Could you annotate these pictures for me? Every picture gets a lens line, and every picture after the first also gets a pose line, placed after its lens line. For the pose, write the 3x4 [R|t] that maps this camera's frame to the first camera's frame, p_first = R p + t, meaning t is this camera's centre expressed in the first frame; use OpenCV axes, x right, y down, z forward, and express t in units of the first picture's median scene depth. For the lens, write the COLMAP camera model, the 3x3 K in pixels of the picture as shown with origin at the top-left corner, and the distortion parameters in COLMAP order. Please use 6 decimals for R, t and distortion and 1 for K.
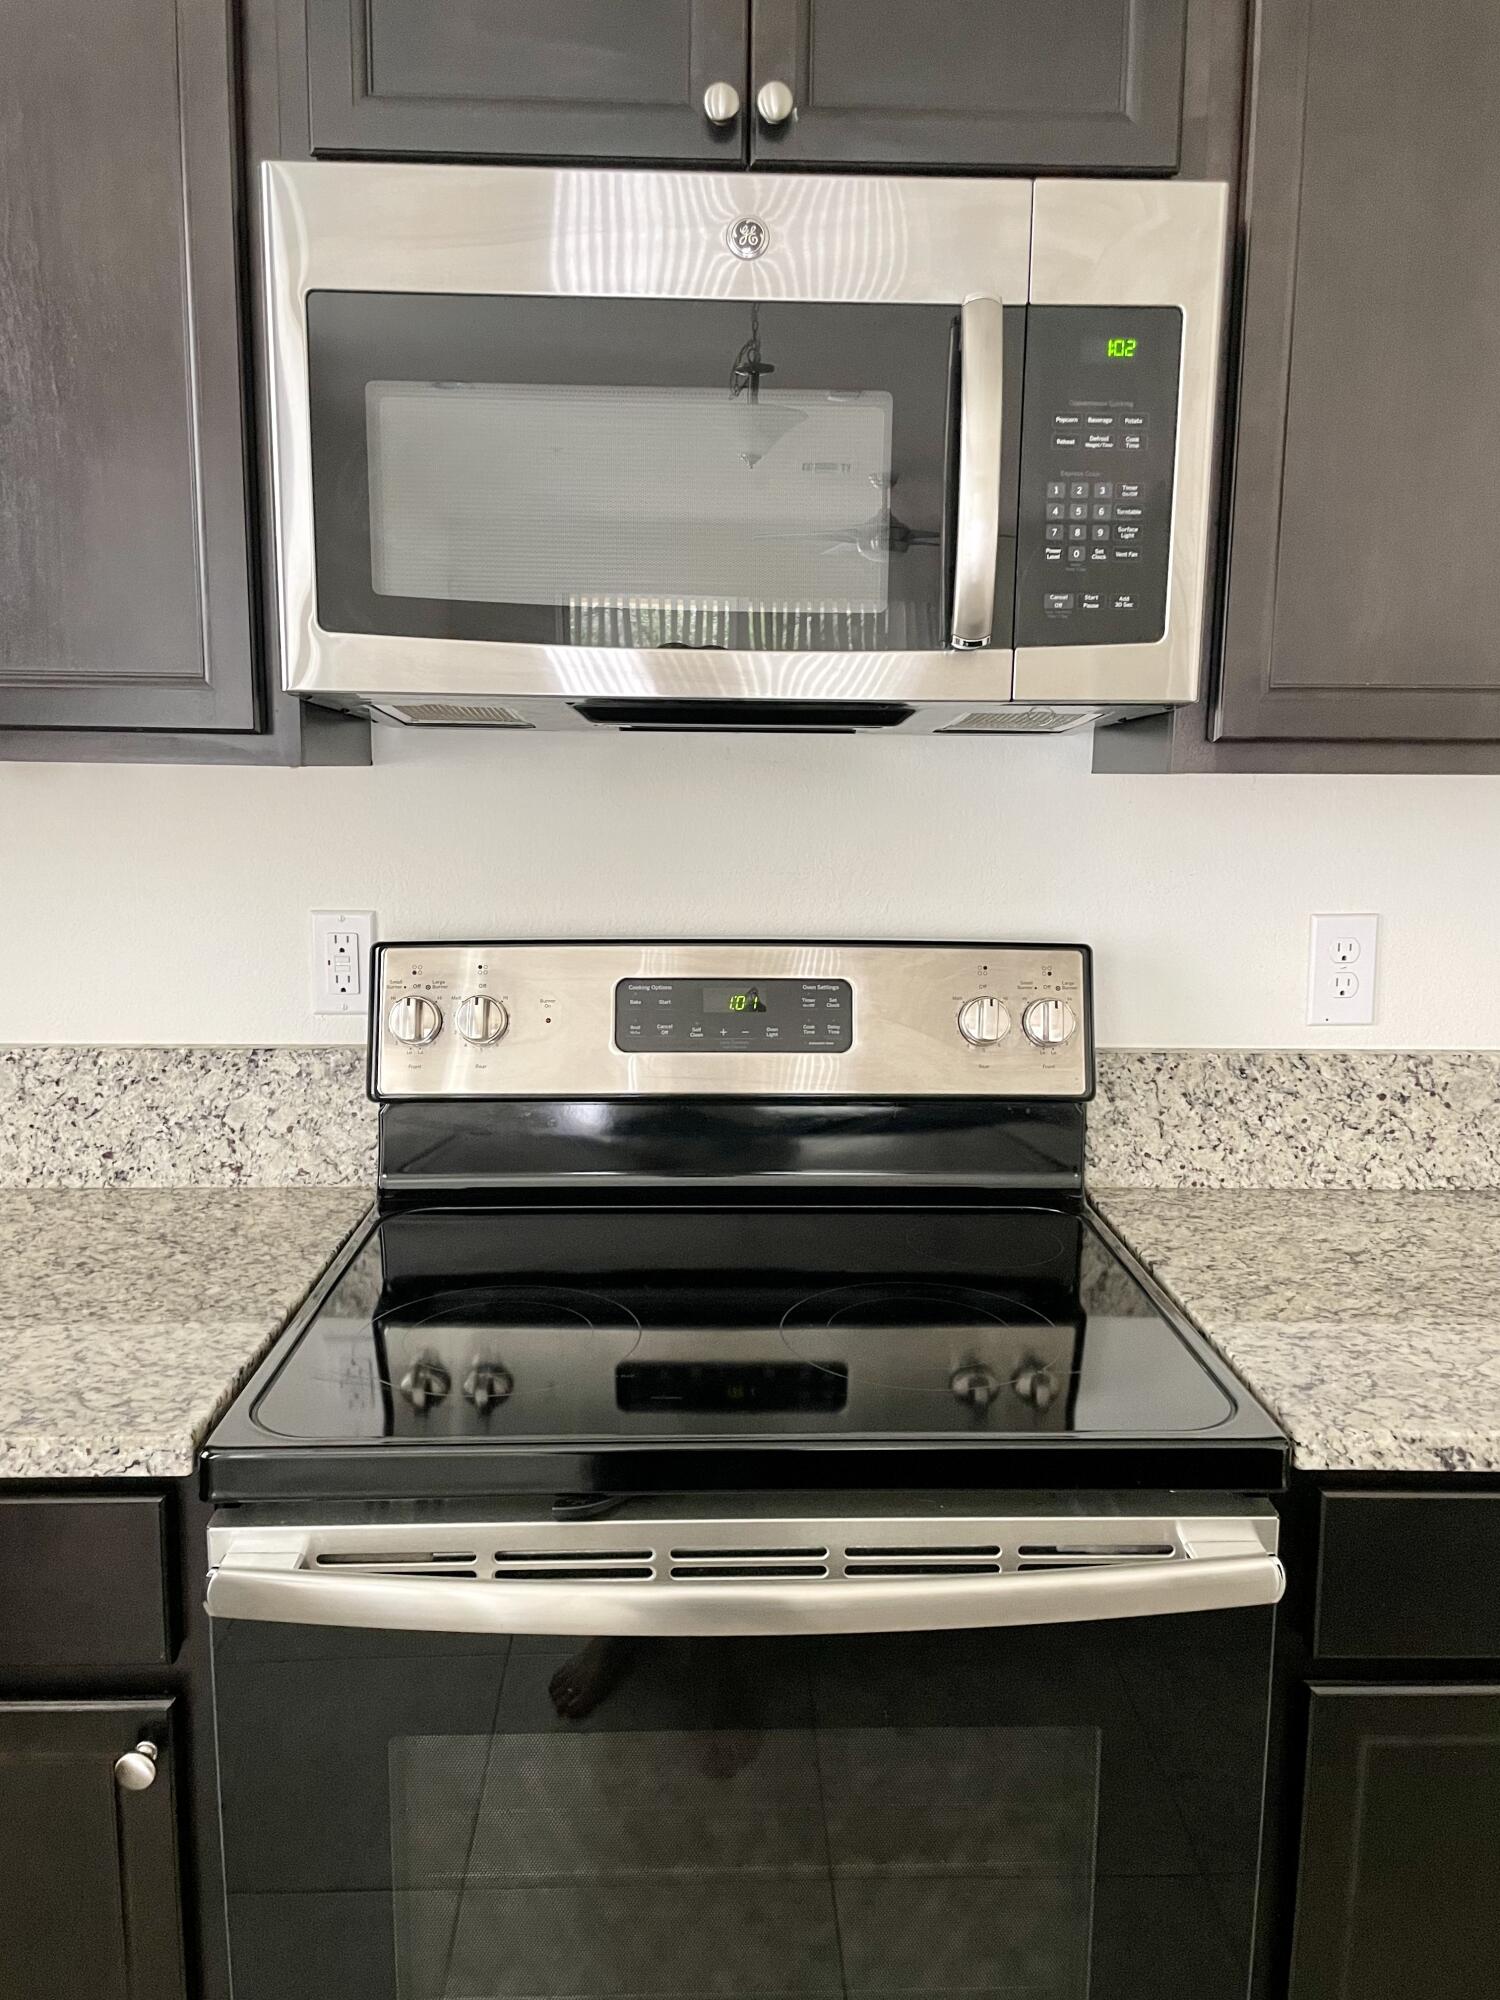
lens RADIAL K [[1515.2, 0, 746.5], [0, 1515.2, 983.3], [0, 0, 1]] dist [0.084432, -0.092175]
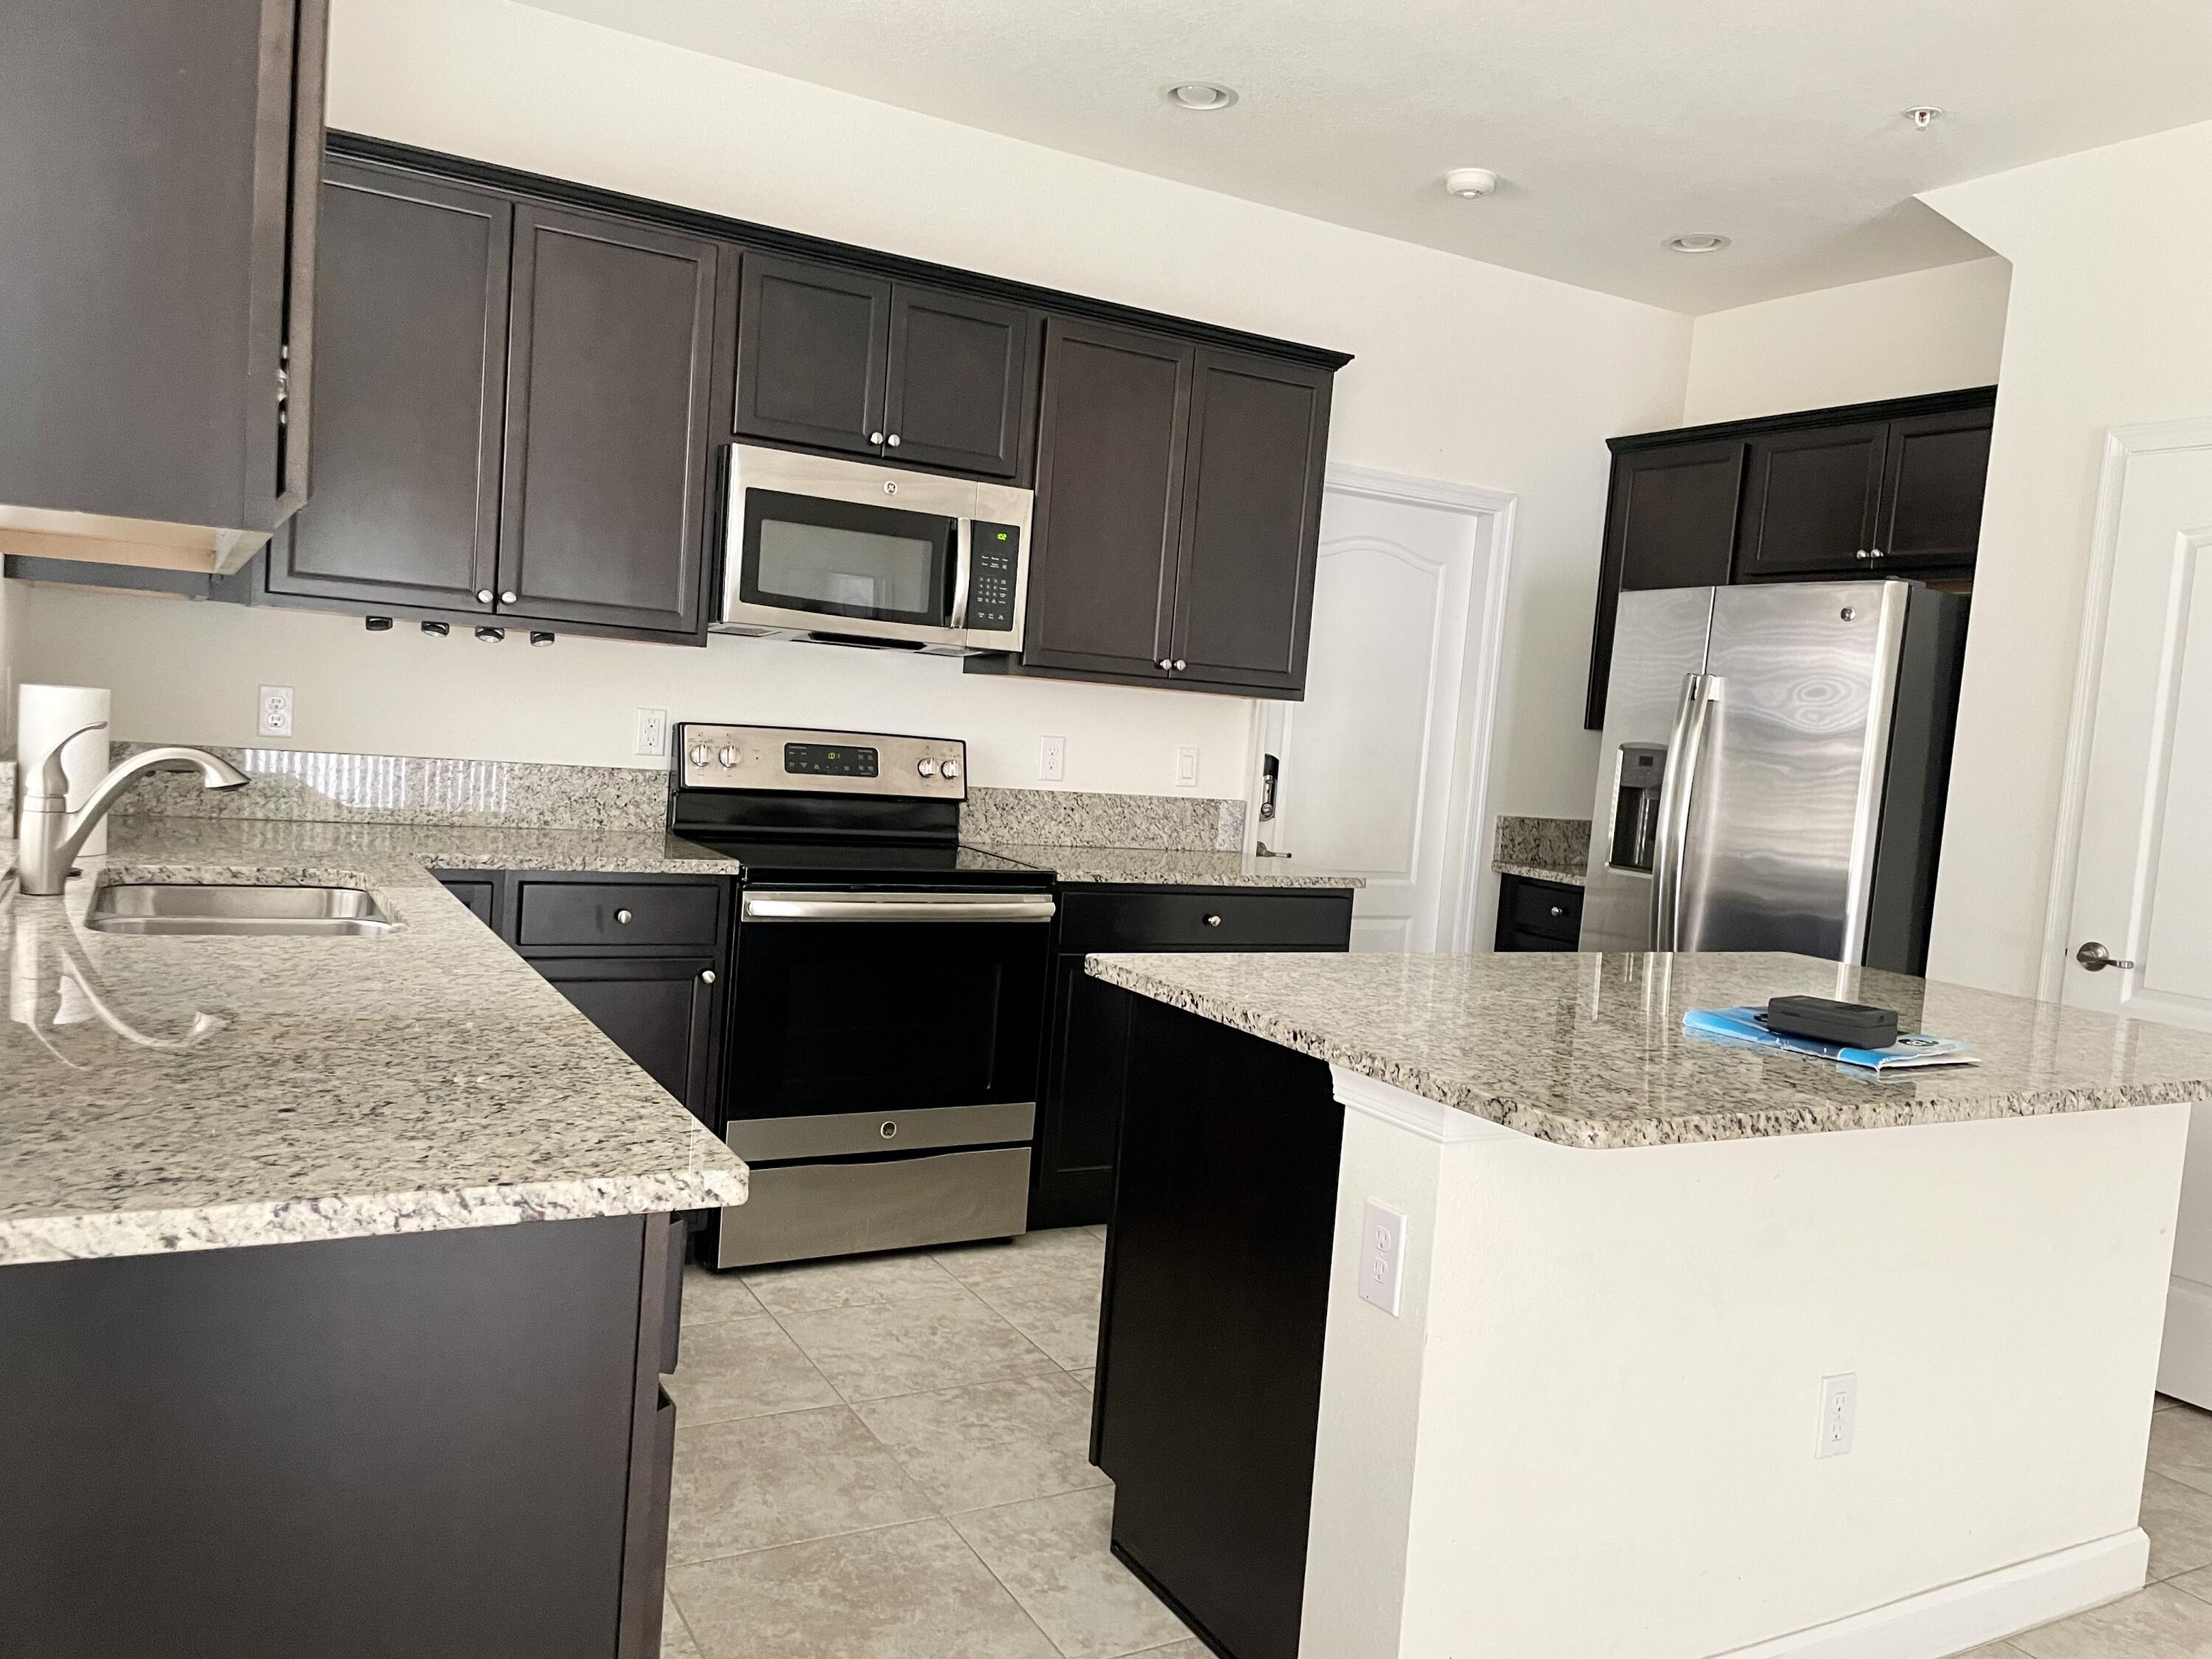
lens RADIAL K [[1675.8, 0, 1144.3], [0, 1675.8, 845.7], [0, 0, 1]] dist [0.084432, -0.092175]
pose [[0.878884, 0.023653, 0.476448, -0.857944], [-0.004015, 0.999101, -0.042194, 0.272229], [-0.477018, 0.035171, 0.878189, -1.624252]]
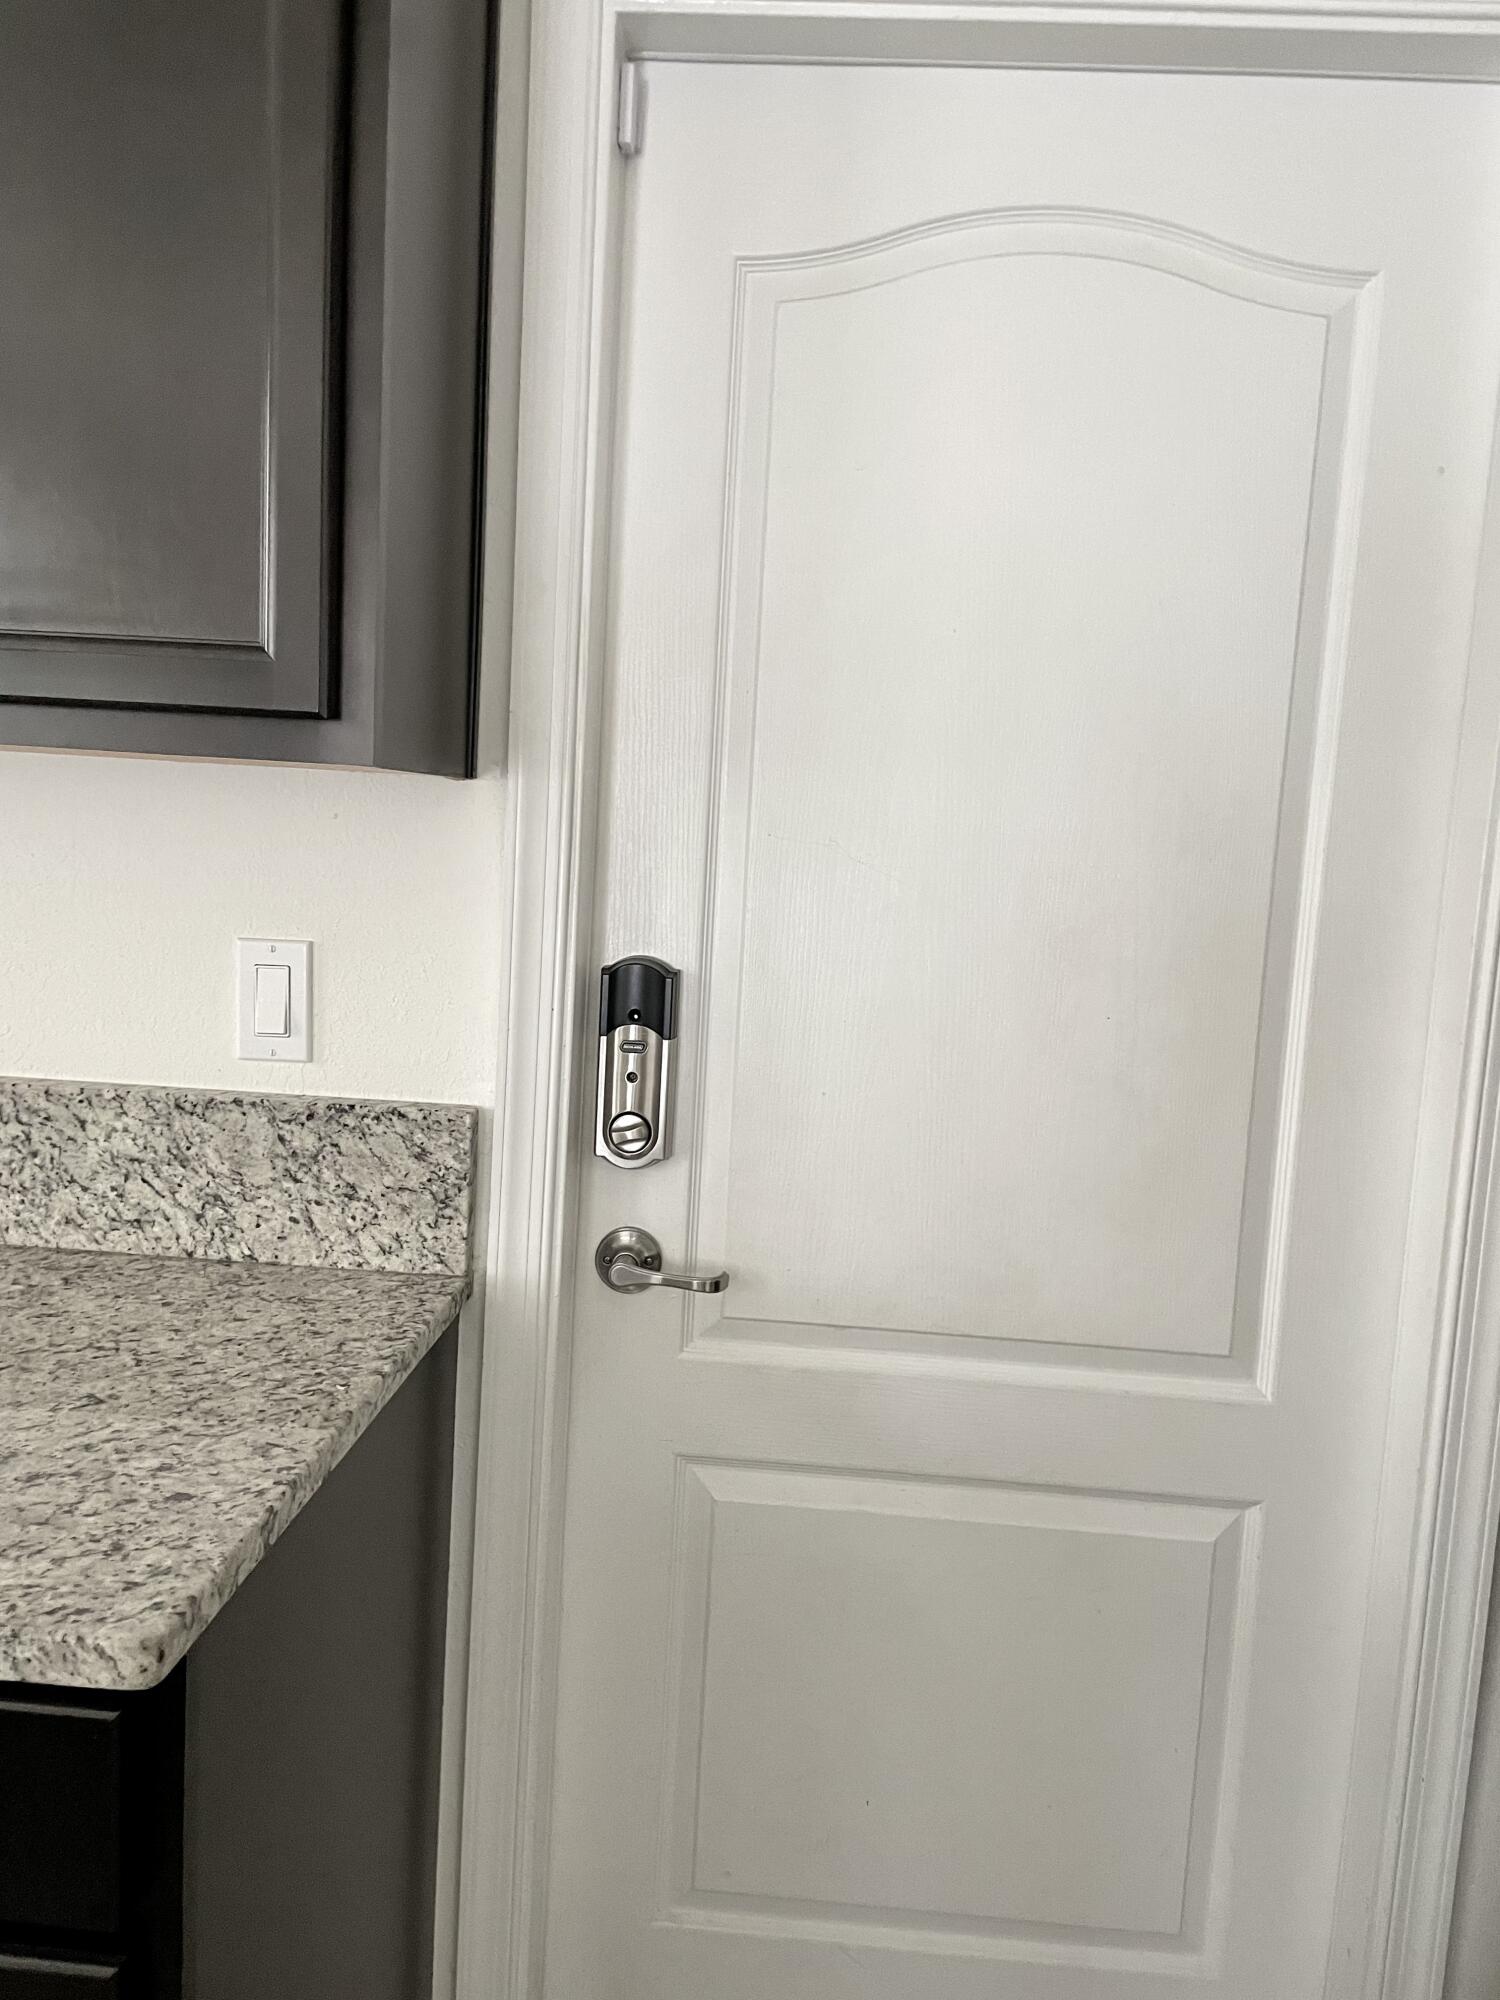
lens RADIAL K [[1515.2, 0, 738.4], [0, 1515.2, 994.1], [0, 0, 1]] dist [0.084432, -0.092175]
pose [[0.995487, 0.051807, -0.079512, 1.048924], [-0.055083, 0.997697, -0.039577, 0.009958], [0.077279, 0.043778, 0.996048, 0.213126]]
